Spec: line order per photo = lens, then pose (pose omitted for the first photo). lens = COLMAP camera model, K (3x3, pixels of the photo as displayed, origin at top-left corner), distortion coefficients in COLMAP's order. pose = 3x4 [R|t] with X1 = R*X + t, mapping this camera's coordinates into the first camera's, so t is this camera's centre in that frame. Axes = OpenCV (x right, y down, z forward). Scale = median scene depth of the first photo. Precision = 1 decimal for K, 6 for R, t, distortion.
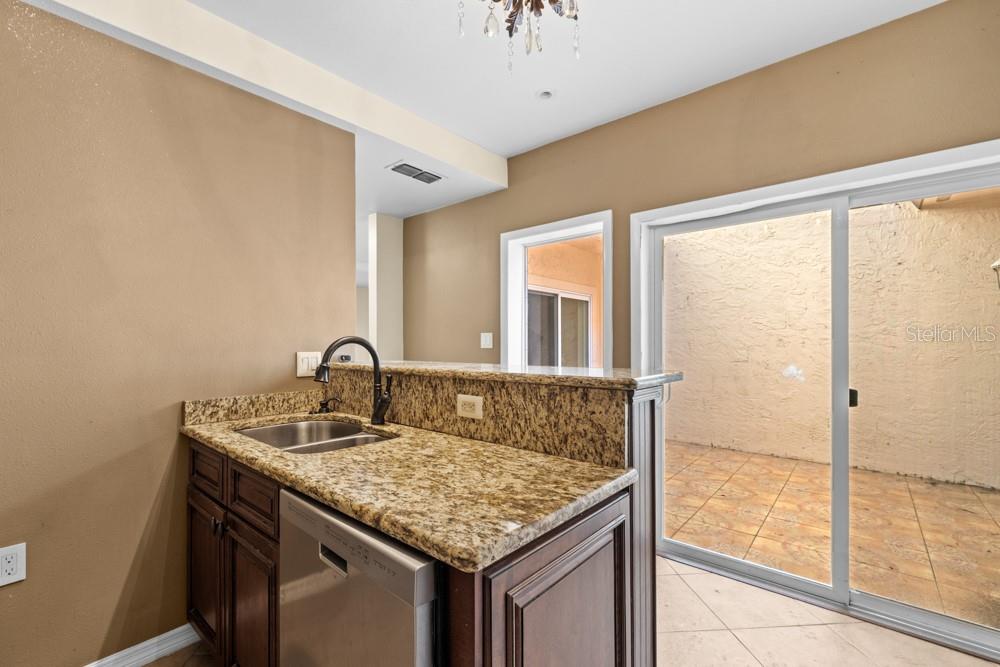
lens RADIAL K [[428.6, 0, 492.6], [0, 428.6, 343.0], [0, 0, 1]] dist [-0.003669, 0.000332]
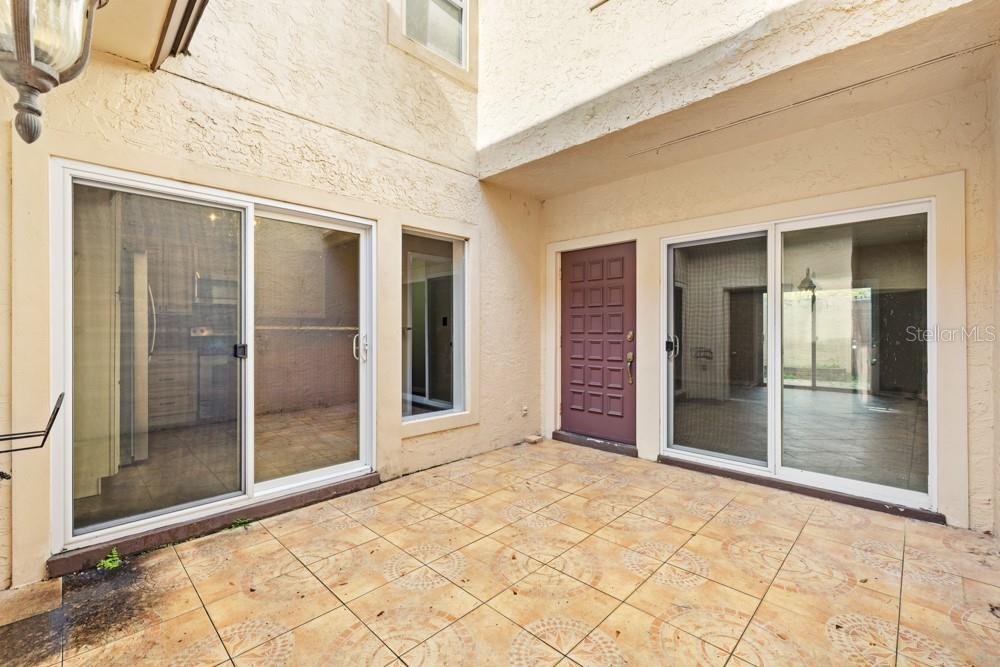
lens RADIAL K [[428.6, 0, 498.5], [0, 428.6, 330.9], [0, 0, 1]] dist [-0.003669, 0.000332]
pose [[-0.061282, 0.003062, -0.998116, 0.848325], [-0.000293, 0.999995, 0.003086, 0.024142], [0.998120, 0.000481, -0.061281, 0.752779]]
